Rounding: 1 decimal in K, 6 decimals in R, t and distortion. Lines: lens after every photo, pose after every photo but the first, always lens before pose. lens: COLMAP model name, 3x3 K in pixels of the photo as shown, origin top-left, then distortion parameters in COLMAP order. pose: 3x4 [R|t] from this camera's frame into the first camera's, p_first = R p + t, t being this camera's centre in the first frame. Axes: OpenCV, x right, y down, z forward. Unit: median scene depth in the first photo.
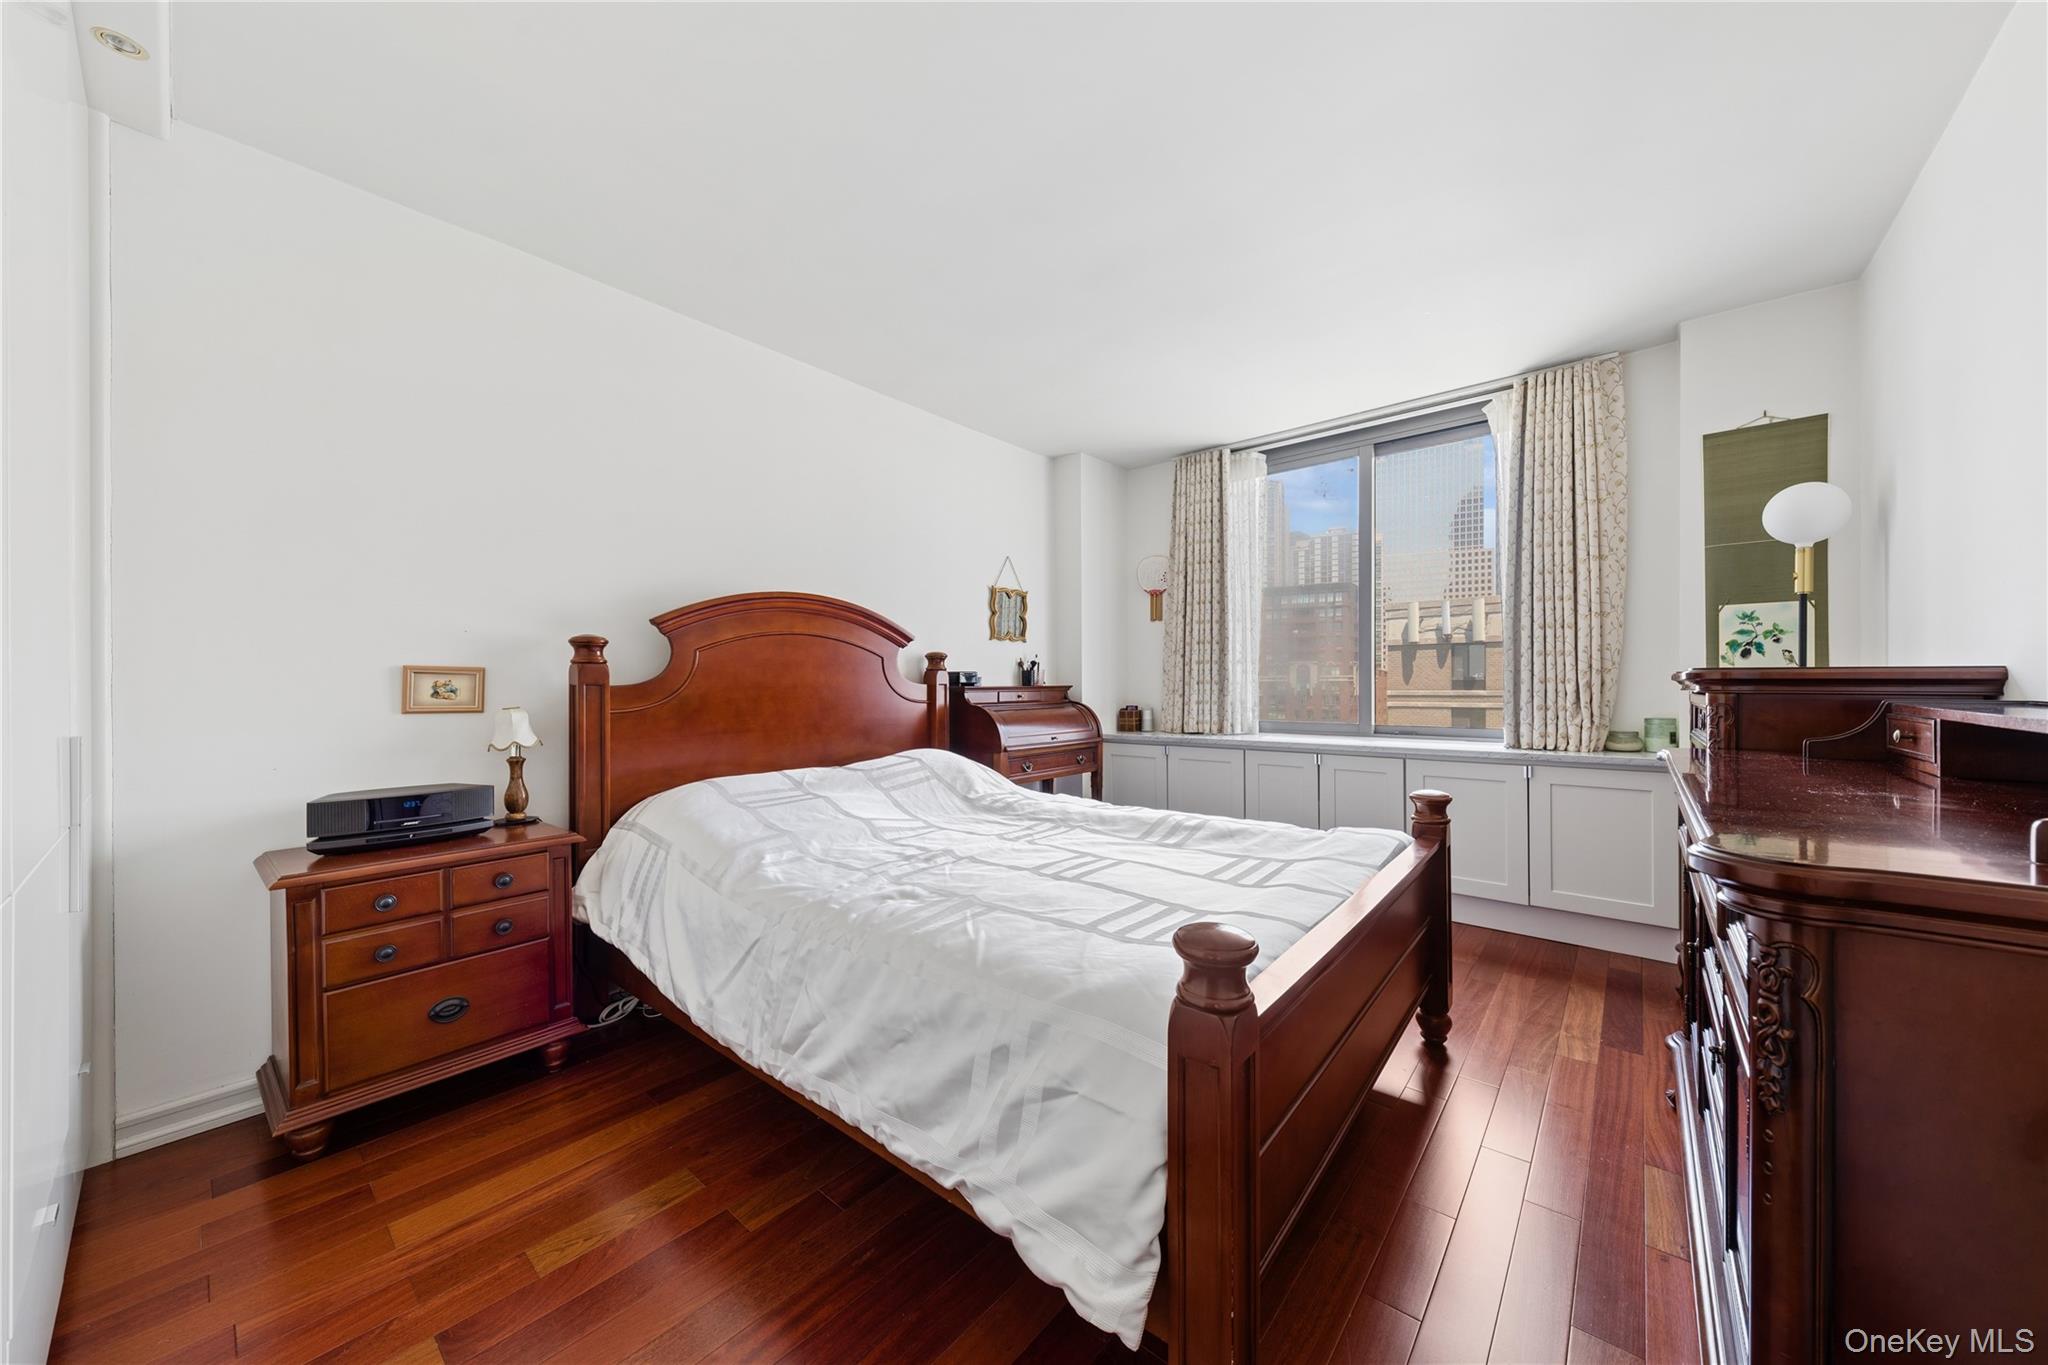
lens RADIAL K [[710.1, 0, 1035.5], [0, 710.1, 672.0], [0, 0, 1]] dist [0.023266, -0.010625]
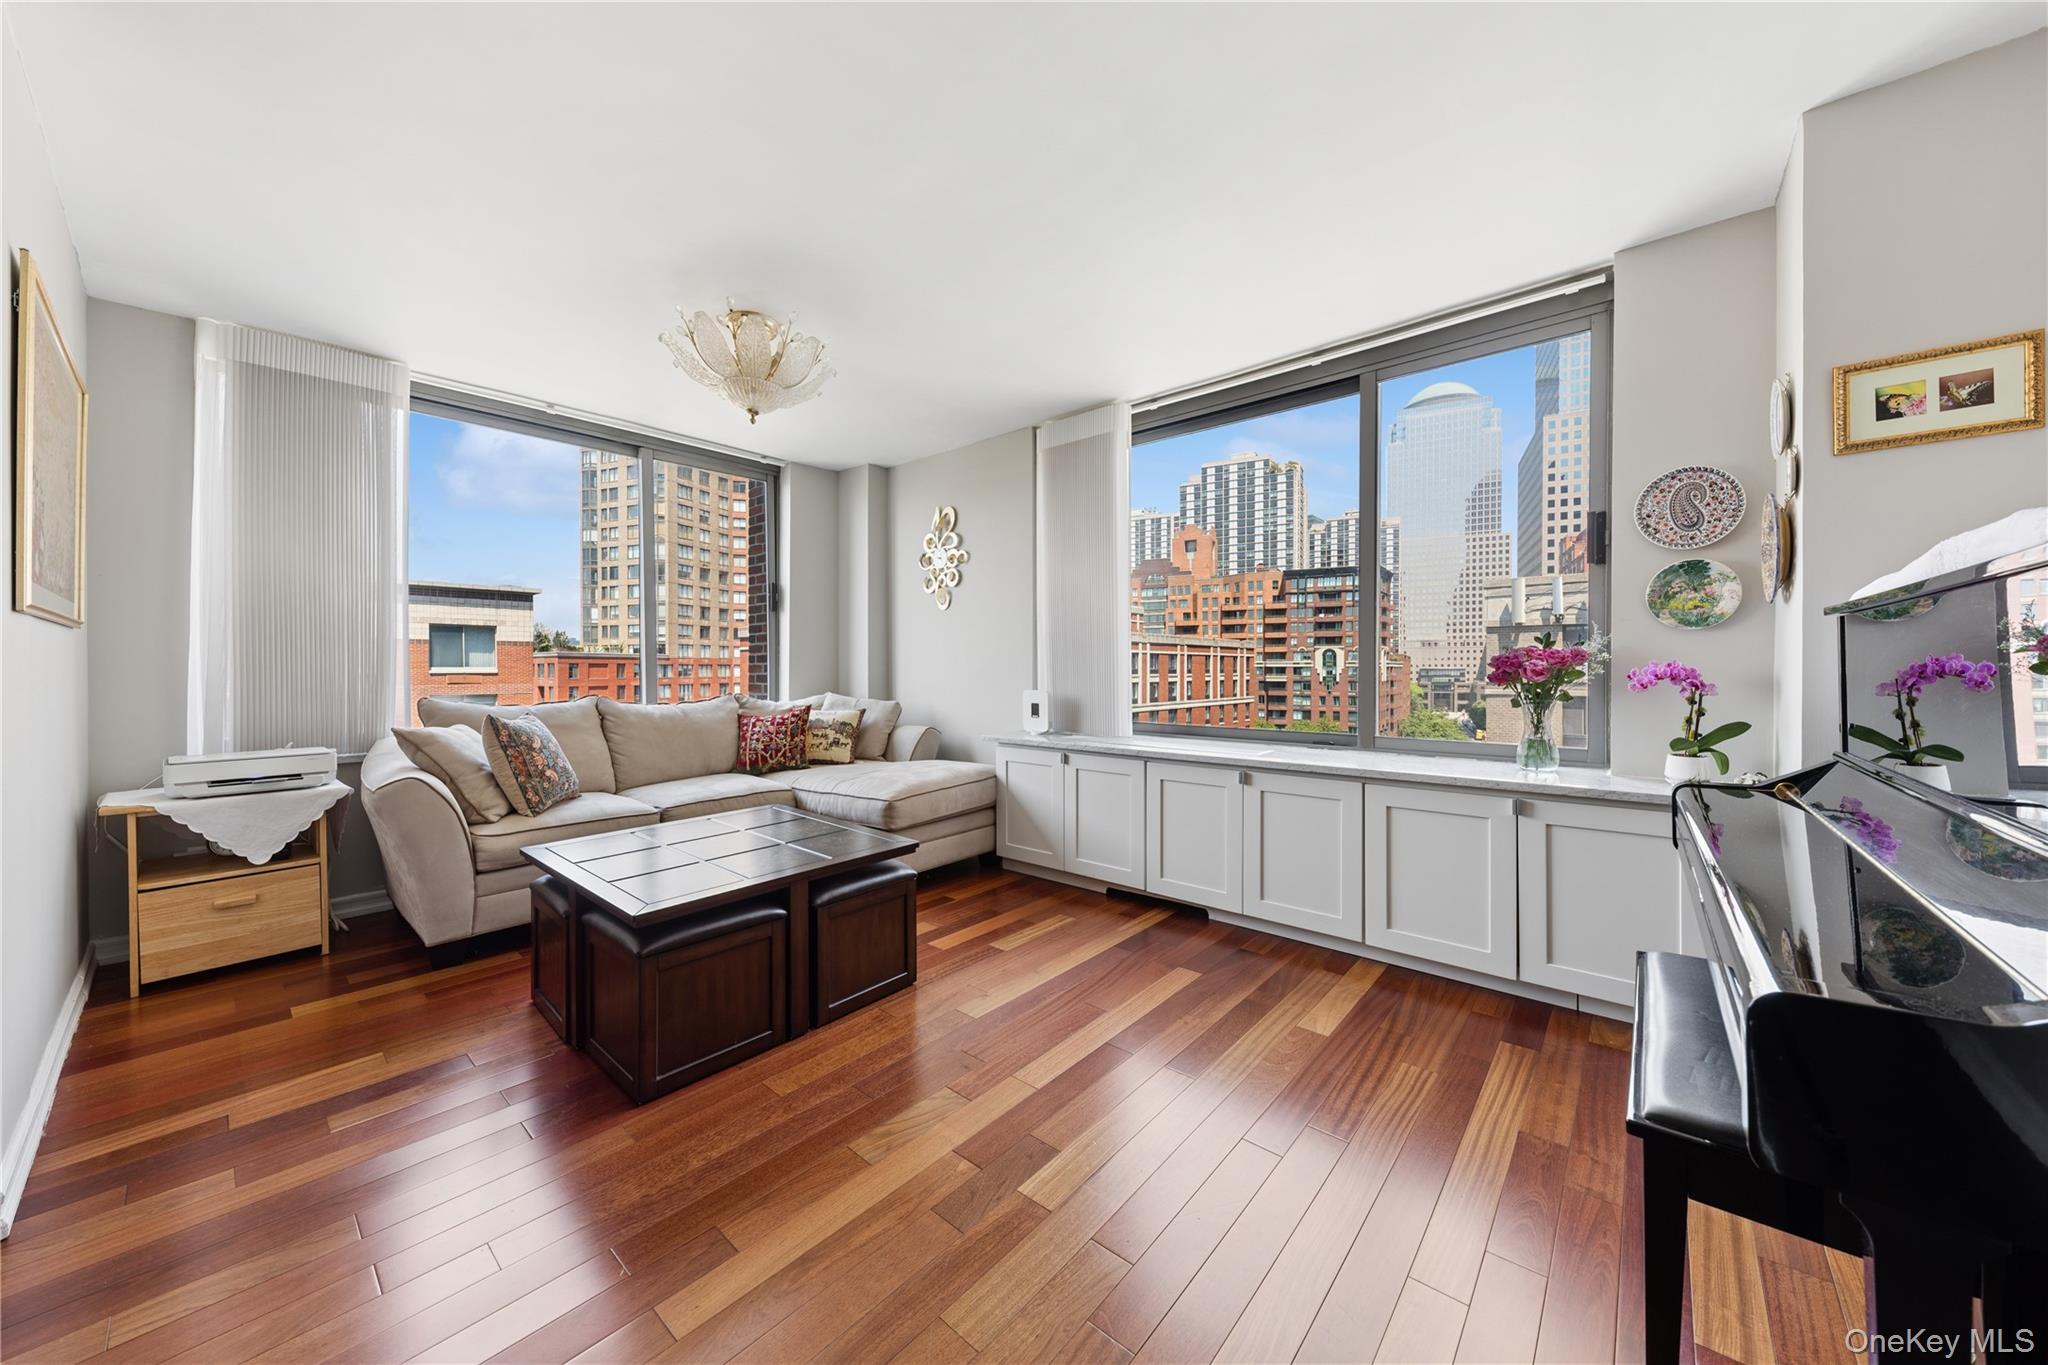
lens RADIAL K [[710.1, 0, 1035.5], [0, 710.1, 672.0], [0, 0, 1]] dist [0.023266, -0.010625]
pose [[0.999876, 0.006128, -0.014477, -0.064450], [-0.005789, 0.999710, 0.023356, 0.001662], [0.014616, -0.023269, 0.999622, 0.089283]]
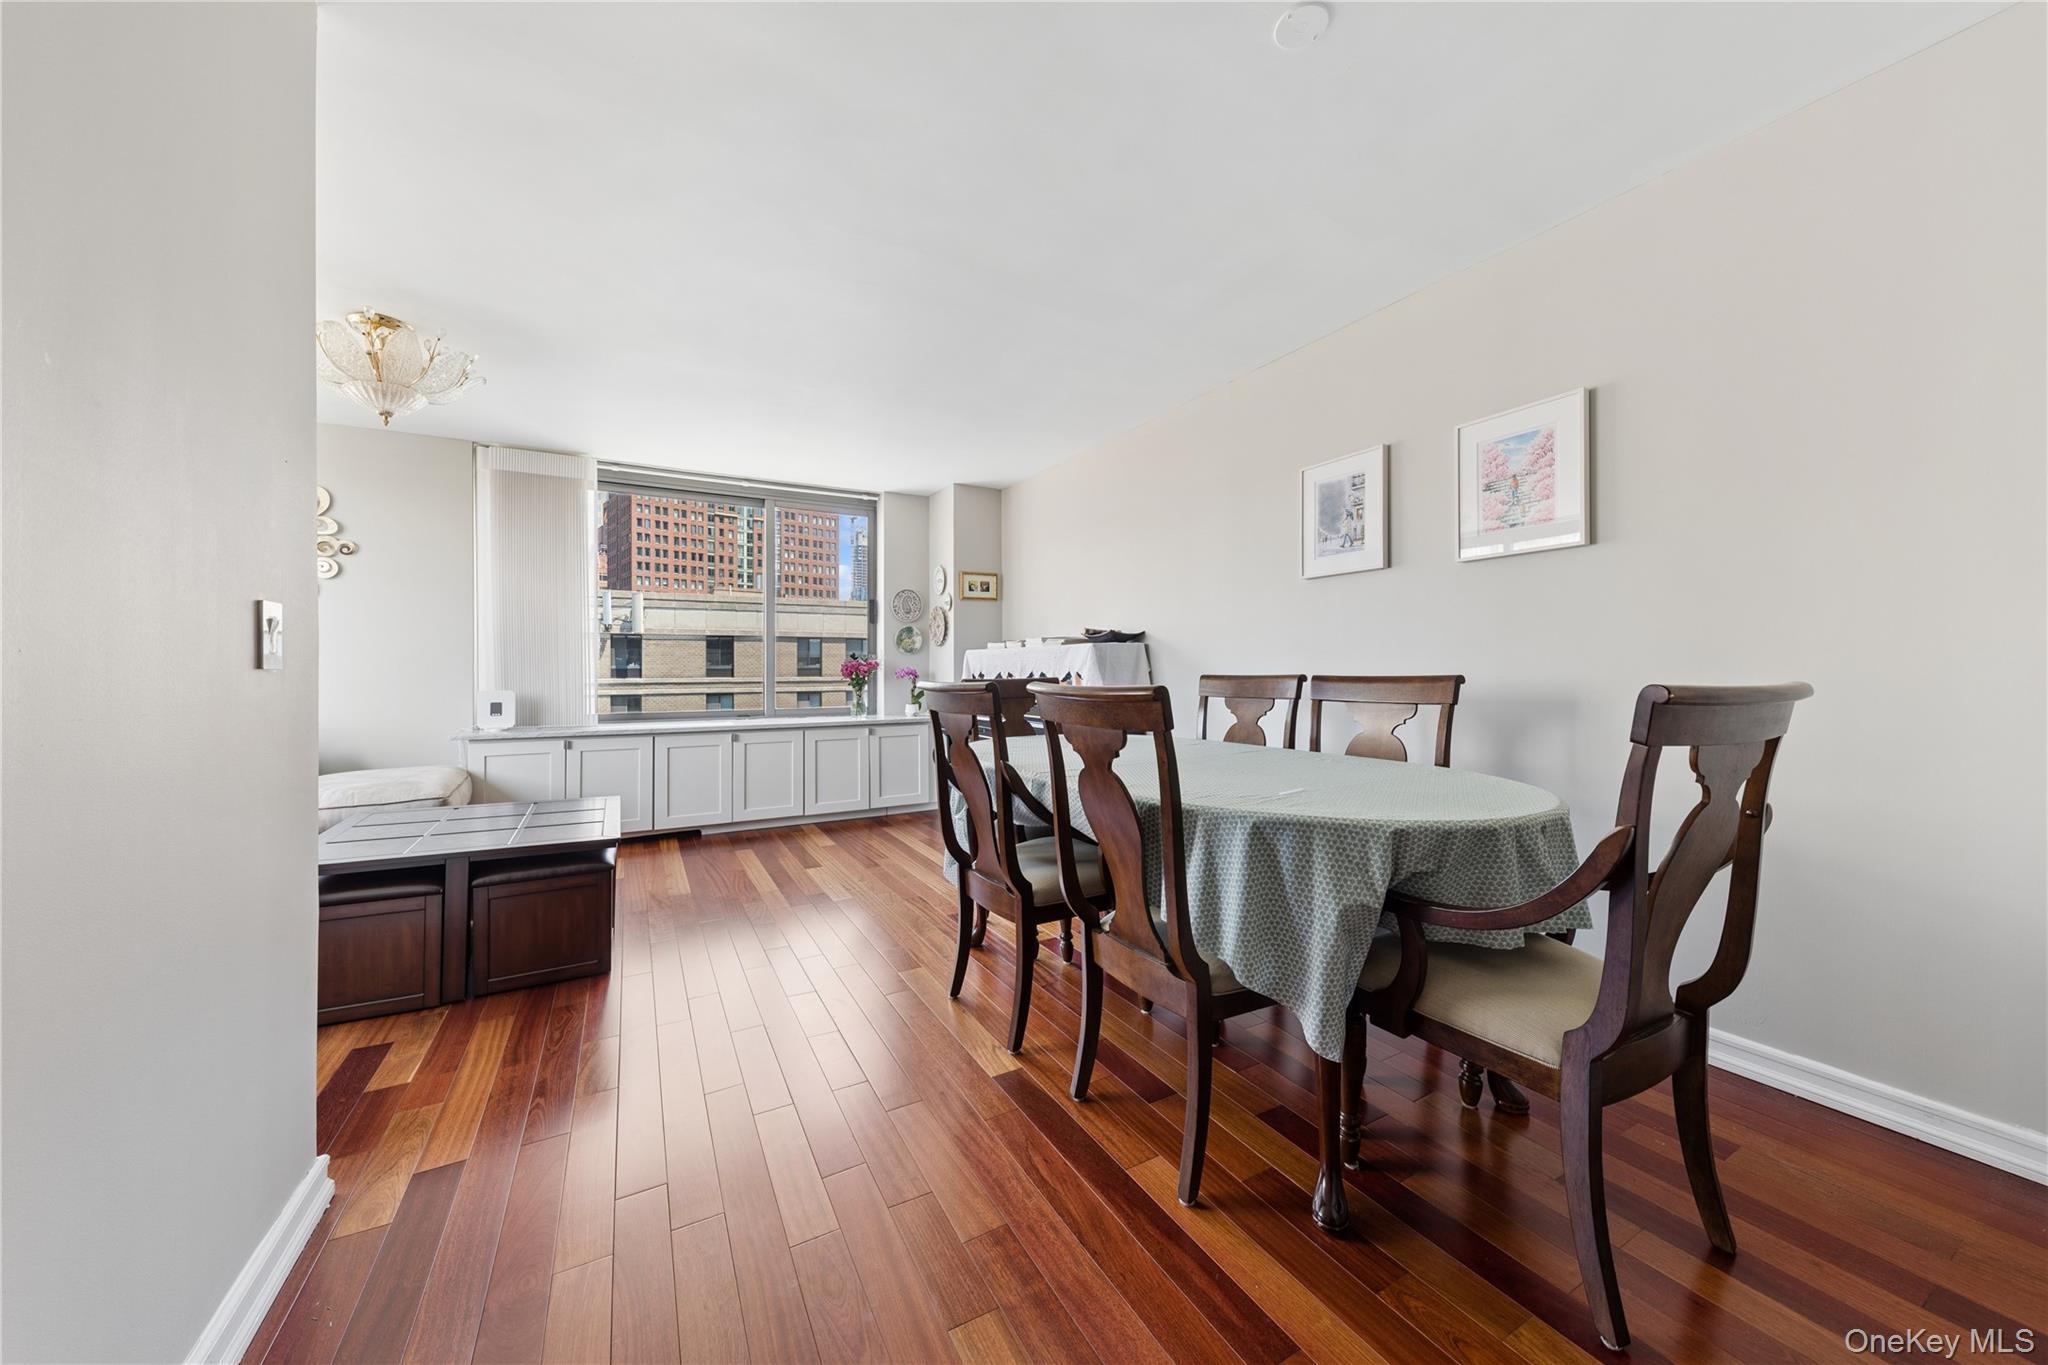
lens RADIAL K [[694.7, 0, 1022.9], [0, 694.7, 671.8], [0, 0, 1]] dist [-0.000717, -0.009981]
pose [[0.357299, 0.002713, 0.933986, -0.146347], [-0.016937, 0.999850, 0.003575, 0.002001], [-0.933836, -0.017096, 0.357292, 0.074280]]
